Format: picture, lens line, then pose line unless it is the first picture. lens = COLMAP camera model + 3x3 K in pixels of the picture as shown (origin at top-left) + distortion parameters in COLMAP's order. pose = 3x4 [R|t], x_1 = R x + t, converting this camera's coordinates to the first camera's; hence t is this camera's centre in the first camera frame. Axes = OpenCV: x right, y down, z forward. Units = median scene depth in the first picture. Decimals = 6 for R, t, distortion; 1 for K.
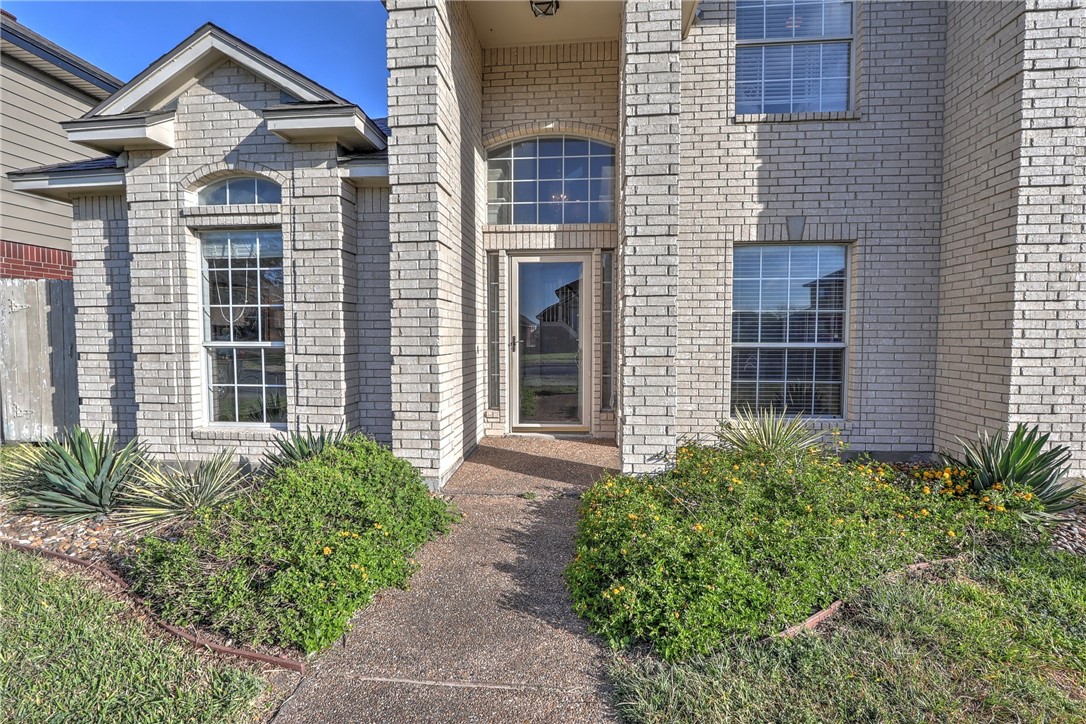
lens RADIAL K [[498.4, 0, 541.1], [0, 498.4, 361.3], [0, 0, 1]] dist [-0.017117, 0.001384]
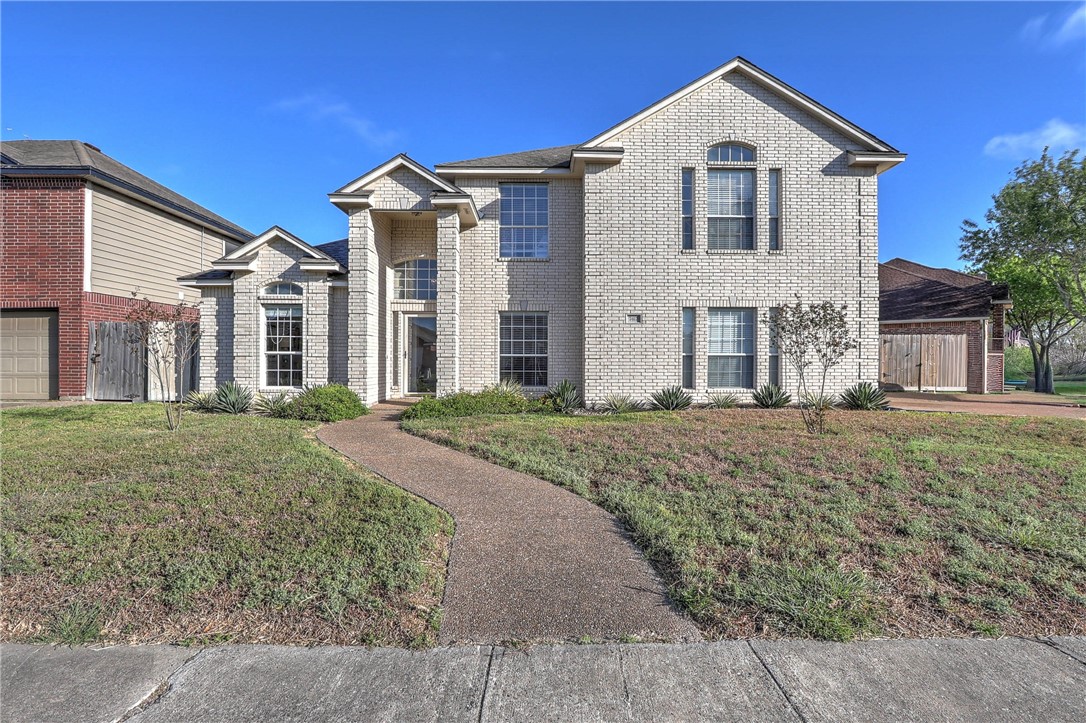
lens RADIAL K [[498.4, 0, 541.1], [0, 498.4, 360.8], [0, 0, 1]] dist [-0.017117, 0.001384]
pose [[0.994369, 0.004151, 0.105892, 0.378014], [0.001384, 0.998639, -0.052138, 0.130591], [-0.105964, 0.051991, 0.993010, -1.492713]]
